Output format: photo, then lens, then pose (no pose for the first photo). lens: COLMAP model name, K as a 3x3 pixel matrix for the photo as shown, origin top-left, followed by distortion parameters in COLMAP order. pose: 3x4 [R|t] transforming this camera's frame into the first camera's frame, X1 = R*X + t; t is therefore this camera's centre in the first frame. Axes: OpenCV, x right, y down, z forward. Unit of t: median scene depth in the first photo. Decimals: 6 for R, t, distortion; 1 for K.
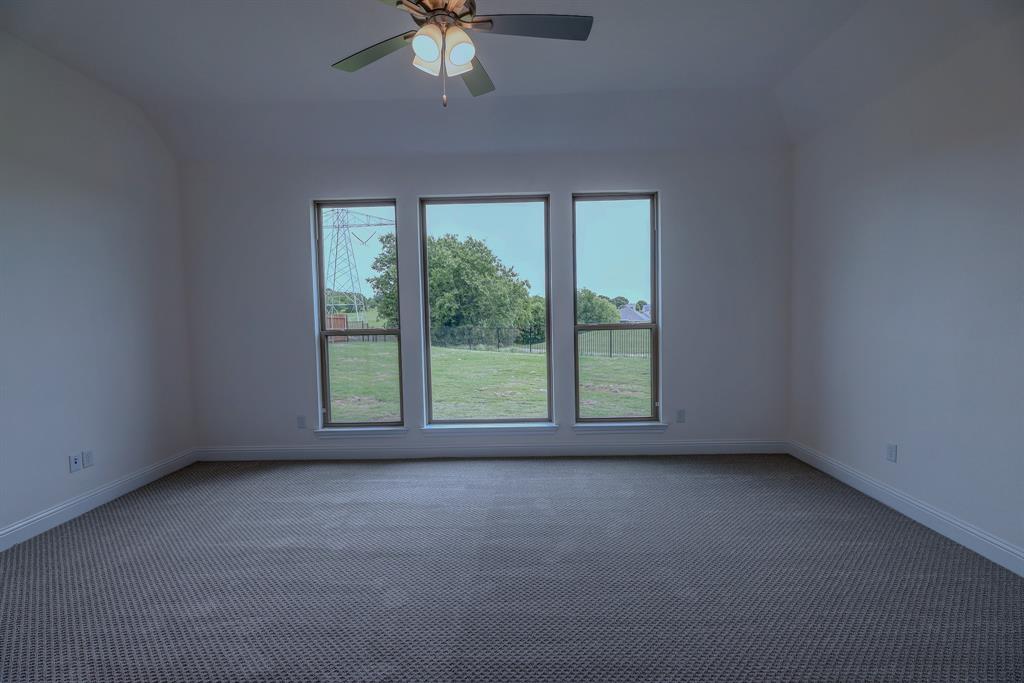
lens RADIAL K [[471.1, 0, 511.6], [0, 471.1, 338.7], [0, 0, 1]] dist [0.000120, -0.000400]
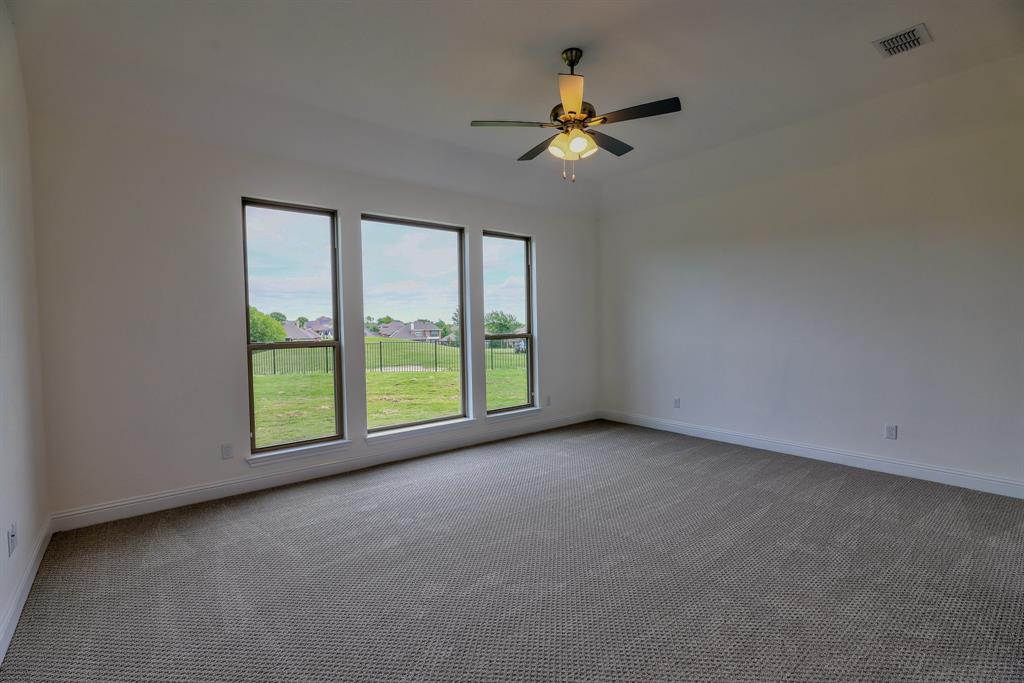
lens RADIAL K [[471.1, 0, 511.6], [0, 471.1, 338.7], [0, 0, 1]] dist [0.000120, -0.000400]
pose [[0.765820, -0.012916, 0.642925, -0.093261], [0.036971, 0.999029, -0.023969, 0.001821], [-0.641991, 0.042126, 0.765554, 0.001489]]
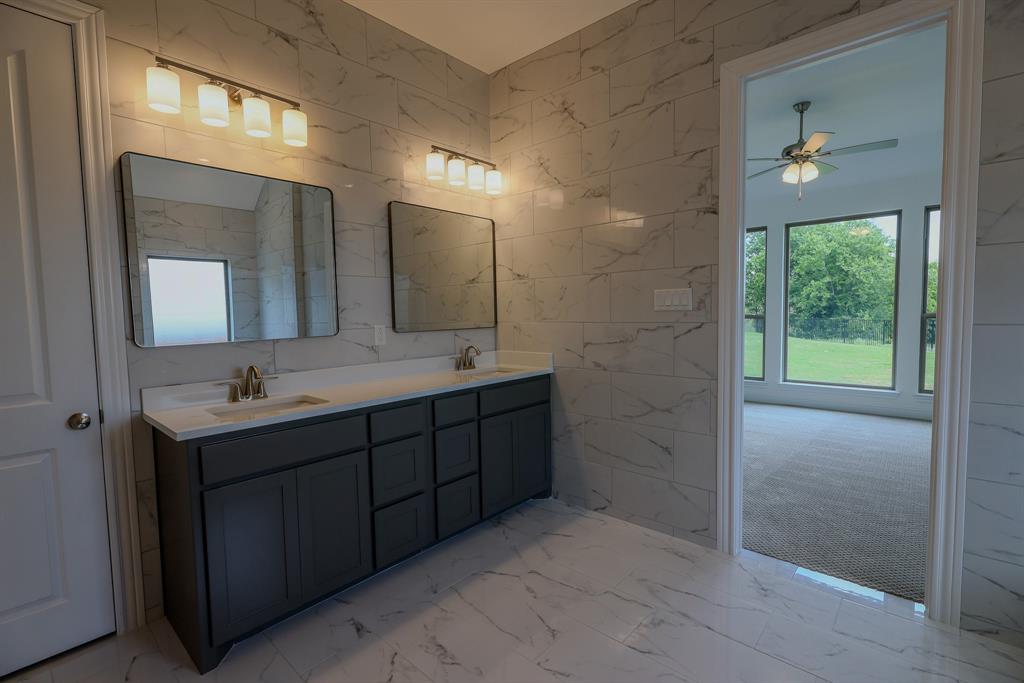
lens RADIAL K [[471.1, 0, 511.6], [0, 471.1, 338.7], [0, 0, 1]] dist [0.000120, -0.000400]
pose [[0.755745, 0.049090, -0.653024, 0.020105], [-0.035023, 0.998789, 0.034550, 0.004969], [0.653929, -0.003240, 0.756549, -0.098454]]
